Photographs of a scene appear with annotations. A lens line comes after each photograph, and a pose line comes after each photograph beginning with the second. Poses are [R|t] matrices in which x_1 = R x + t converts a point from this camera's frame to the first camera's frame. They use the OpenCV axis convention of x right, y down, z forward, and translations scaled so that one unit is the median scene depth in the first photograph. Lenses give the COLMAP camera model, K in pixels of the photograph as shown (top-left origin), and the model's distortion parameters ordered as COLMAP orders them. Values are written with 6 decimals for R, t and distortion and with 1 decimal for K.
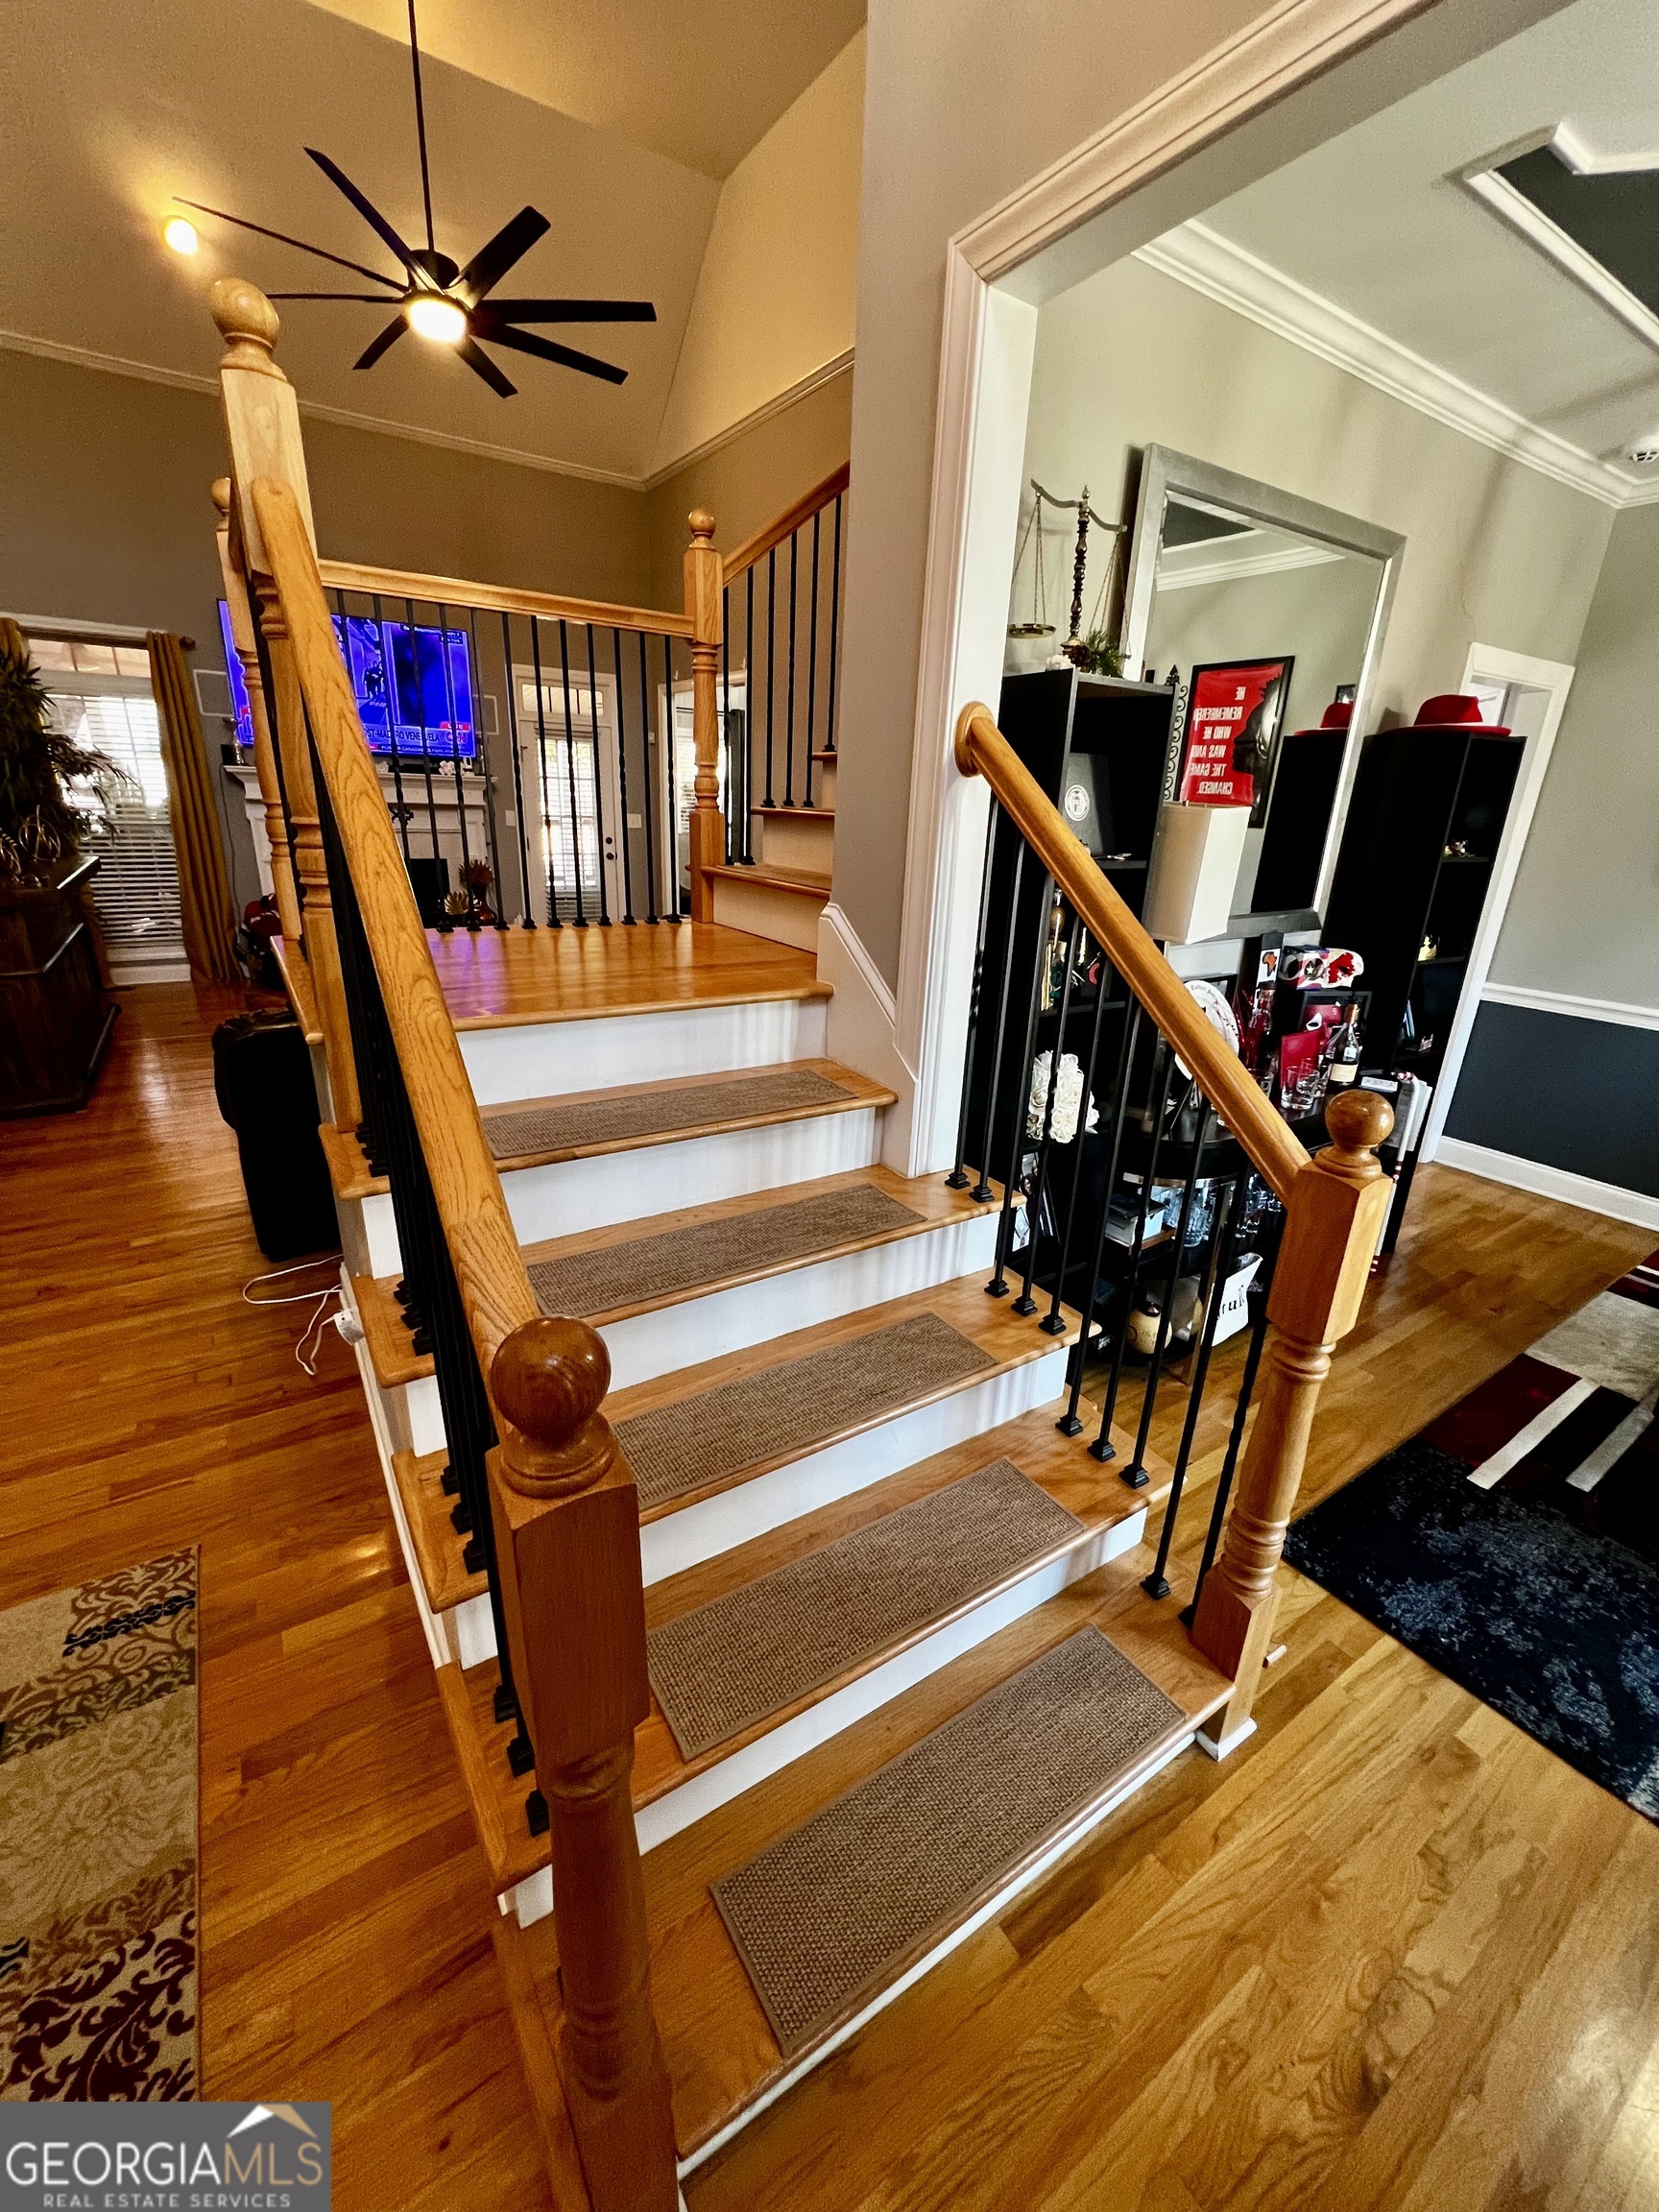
lens RADIAL K [[891.7, 0, 826.7], [0, 891.7, 1101.2], [0, 0, 1]] dist [-0.003623, 0.001364]
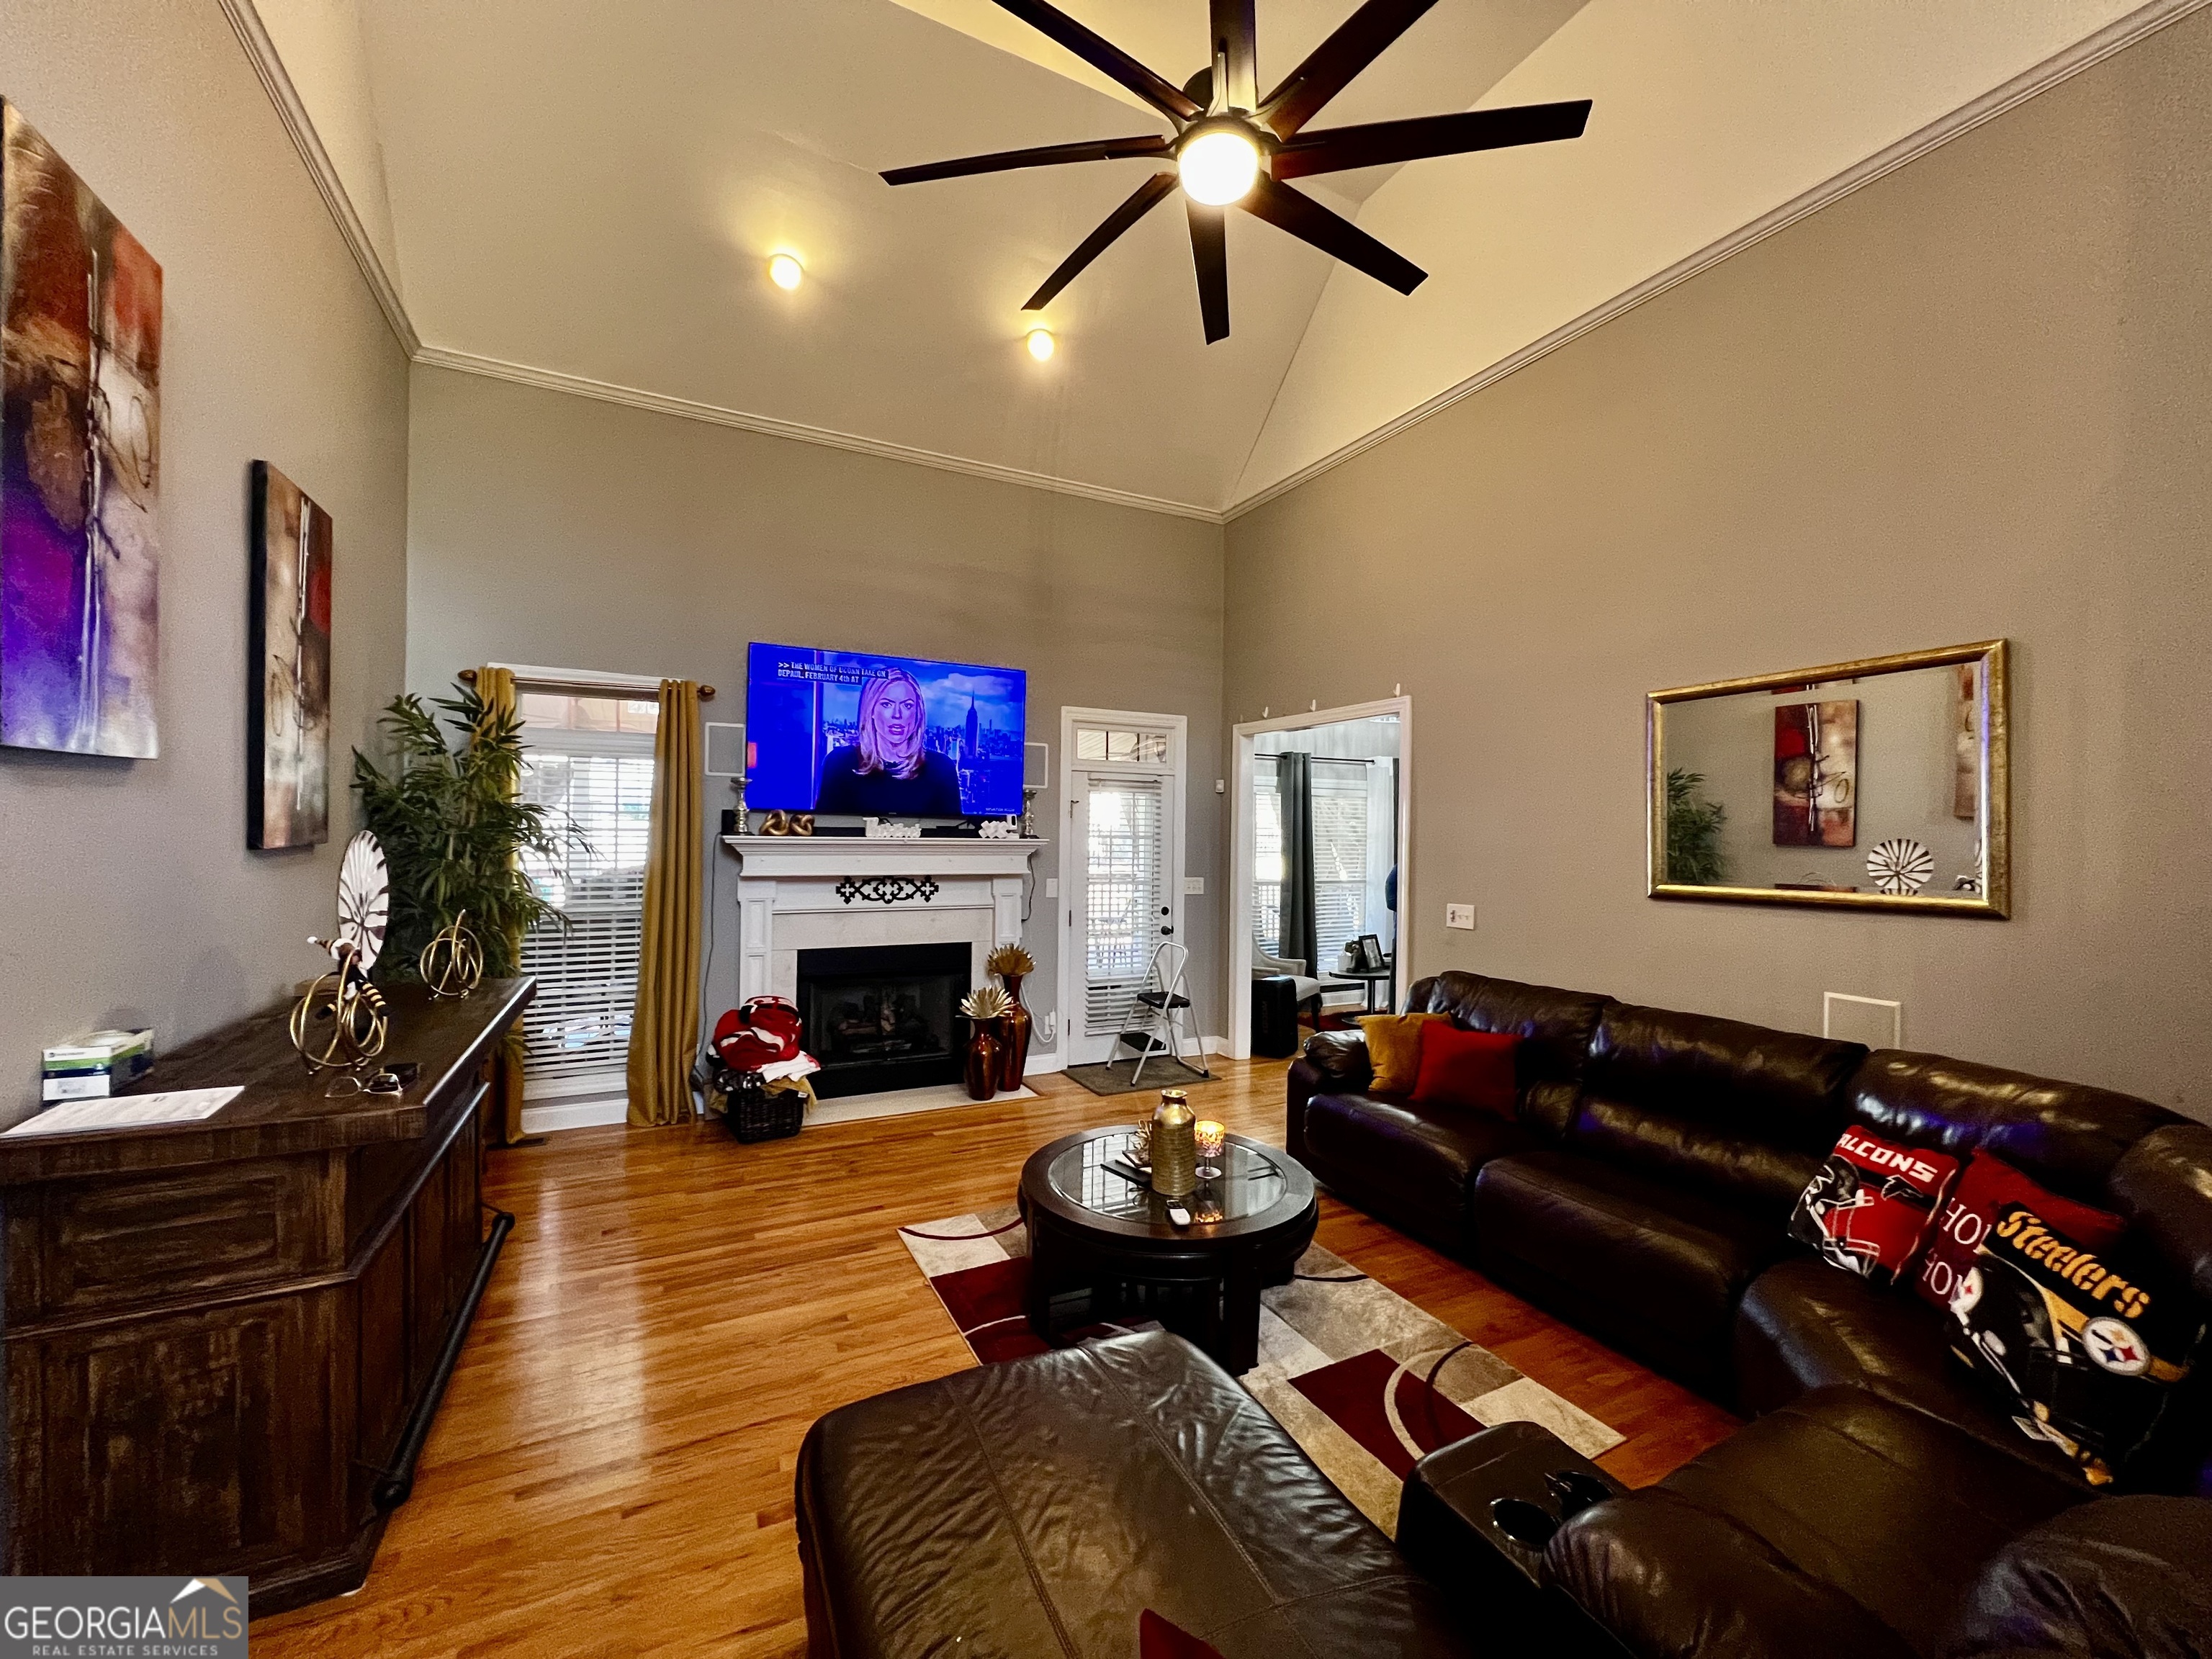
lens RADIAL K [[886.0, 0, 1111.0], [0, 886.0, 828.1], [0, 0, 1]] dist [-0.001974, 0.000137]
pose [[0.993243, -0.022228, -0.113902, -0.261204], [-0.016739, 0.943784, -0.330140, -0.138982], [0.114837, 0.329816, 0.937035, 0.326885]]
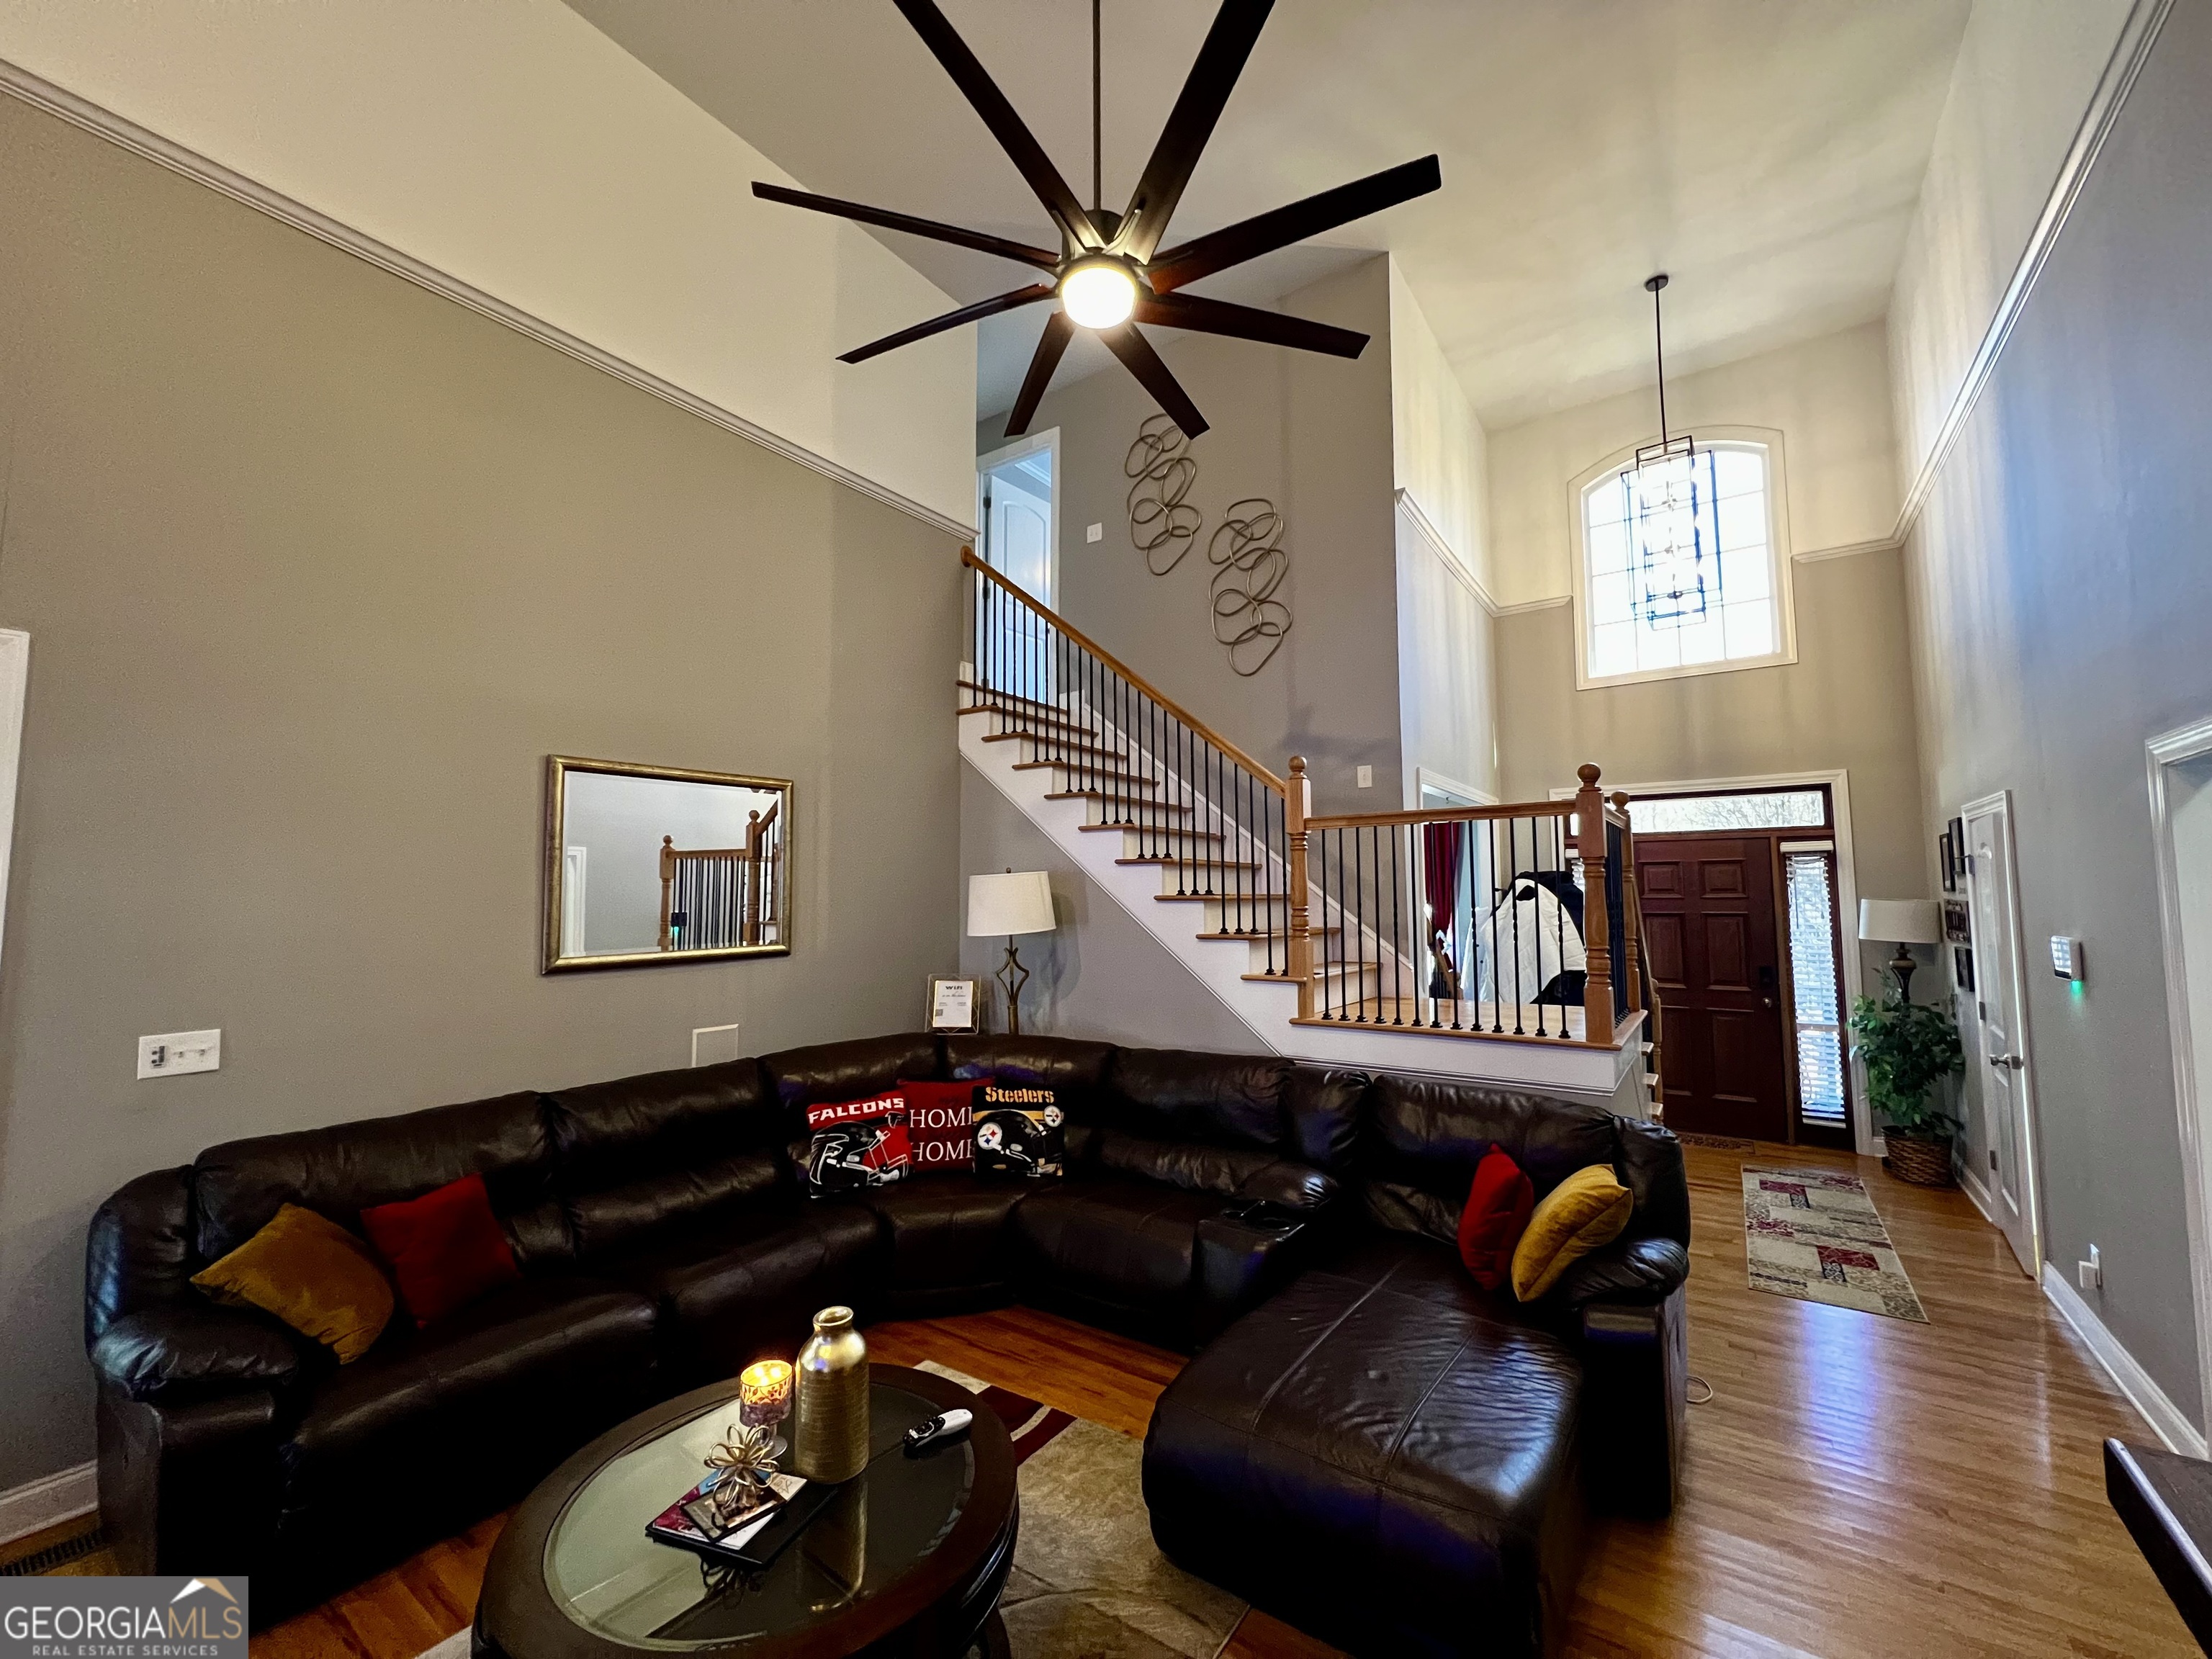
lens RADIAL K [[886.0, 0, 1096.2], [0, 886.0, 835.5], [0, 0, 1]] dist [-0.001974, 0.000137]
pose [[-0.361581, 0.033958, 0.931722, -0.572756], [0.294832, 0.952218, 0.079713, -0.300739], [-0.884496, 0.303524, -0.354316, 0.749971]]
